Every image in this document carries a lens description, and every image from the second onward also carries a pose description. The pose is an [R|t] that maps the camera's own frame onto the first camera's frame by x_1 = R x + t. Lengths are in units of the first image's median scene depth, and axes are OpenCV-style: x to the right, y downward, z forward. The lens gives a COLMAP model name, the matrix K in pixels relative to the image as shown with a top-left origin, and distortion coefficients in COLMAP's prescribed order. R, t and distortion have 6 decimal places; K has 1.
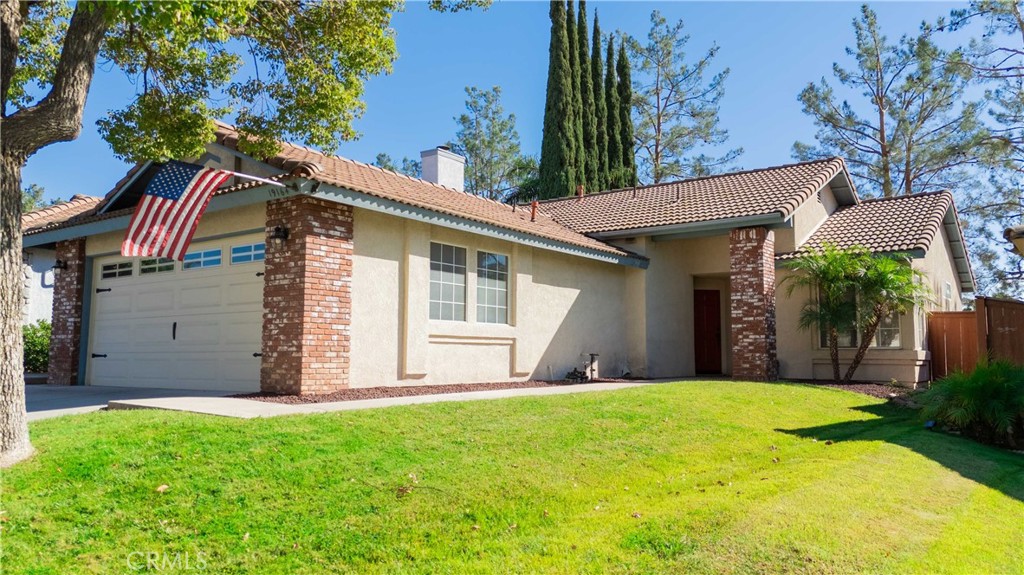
lens RADIAL K [[751.7, 0, 515.9], [0, 751.7, 286.0], [0, 0, 1]] dist [0.068093, -0.071206]
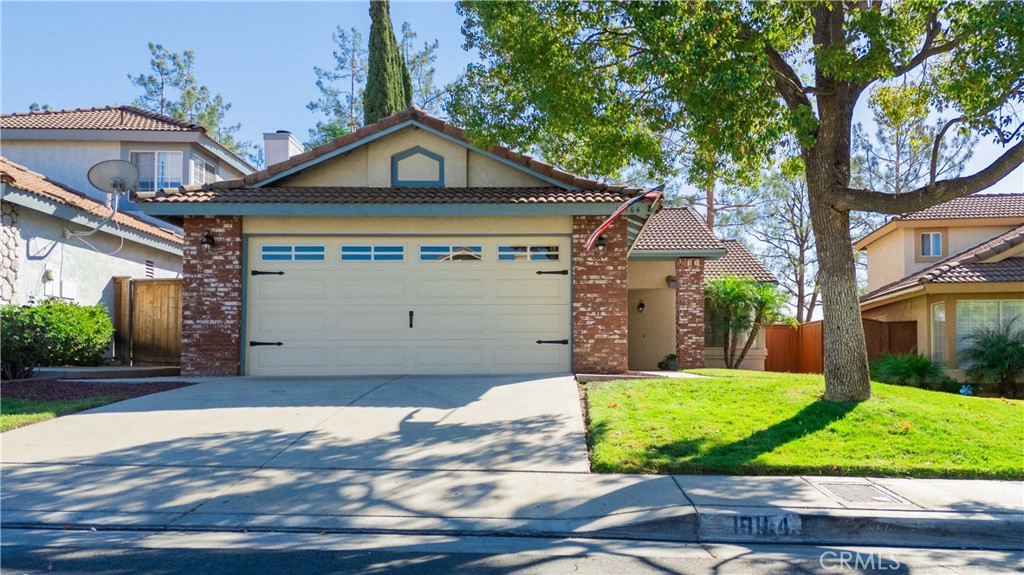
lens RADIAL K [[778.6, 0, 566.4], [0, 778.6, 336.5], [0, 0, 1]] dist [0.055231, -0.062469]
pose [[0.798793, 0.019723, 0.601283, -0.806094], [-0.050978, 0.998087, 0.034984, 0.030159], [-0.599443, -0.058597, 0.798270, 0.018213]]
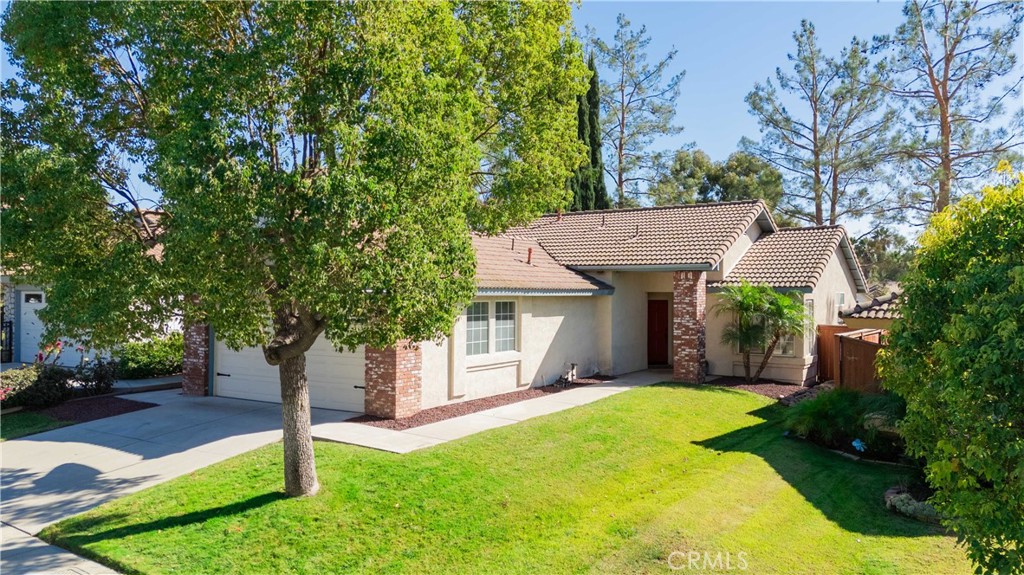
lens RADIAL K [[750.2, 0, 514.1], [0, 750.2, 284.1], [0, 0, 1]] dist [0.082227, -0.092025]
pose [[0.998830, -0.000058, 0.048359, -0.079642], [-0.004077, 0.996339, 0.085395, -0.189919], [-0.048187, -0.085492, 0.995173, -0.385086]]
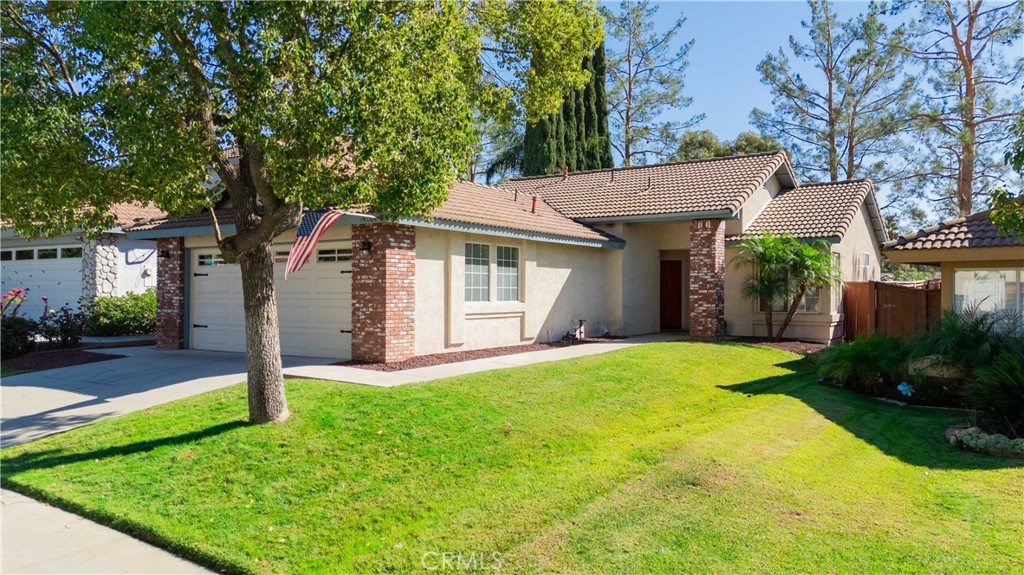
lens RADIAL K [[750.2, 0, 514.1], [0, 750.2, 284.1], [0, 0, 1]] dist [0.082227, -0.092025]
pose [[0.999014, -0.001979, 0.044361, -0.074500], [-0.001822, 0.996339, 0.085471, -0.086429], [-0.044368, -0.085467, 0.995353, -0.278451]]
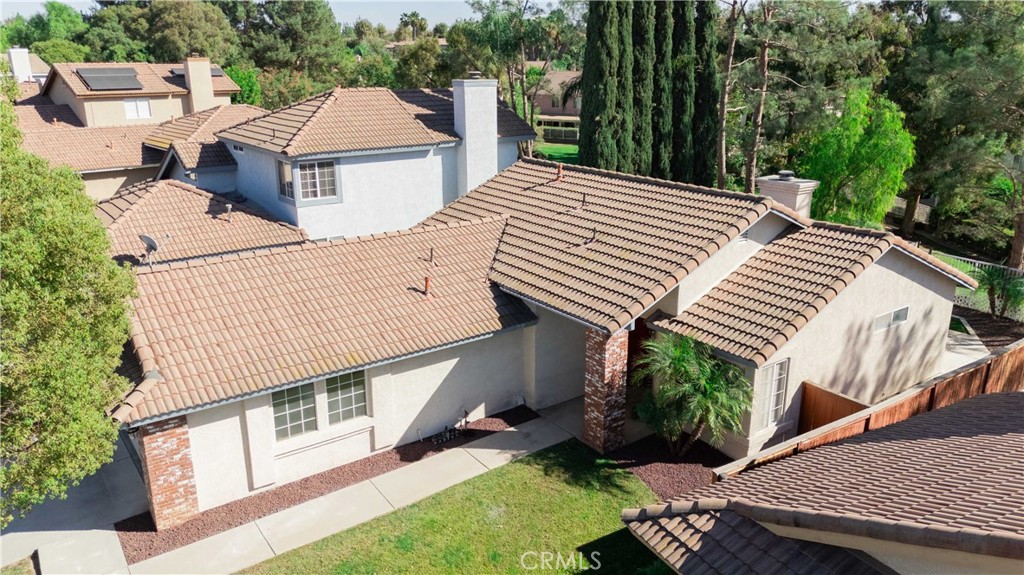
lens RADIAL K [[751.7, 0, 515.9], [0, 751.7, 286.0], [0, 0, 1]] dist [0.068093, -0.071206]
pose [[0.952328, 0.079457, -0.294546, 0.581776], [0.038249, 0.926771, 0.373675, -0.612823], [0.302668, -0.367128, 0.879551, 0.027762]]
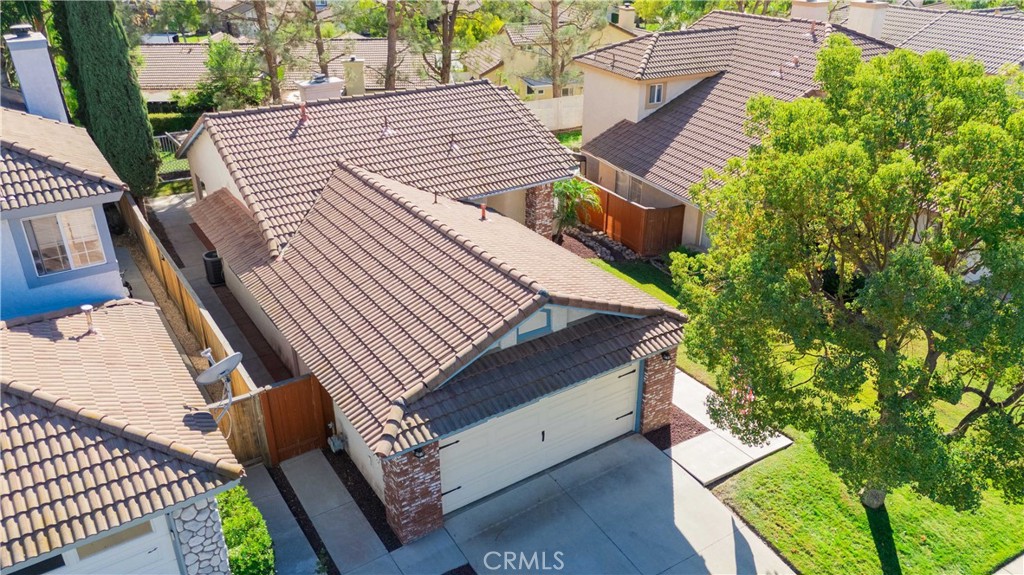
lens RADIAL K [[751.7, 0, 515.9], [0, 751.7, 286.0], [0, 0, 1]] dist [0.068093, -0.071206]
pose [[0.357199, -0.415646, 0.836450, -1.310817], [-0.080186, 0.878577, 0.470822, -0.717722], [-0.930580, -0.235249, 0.280497, 0.637675]]
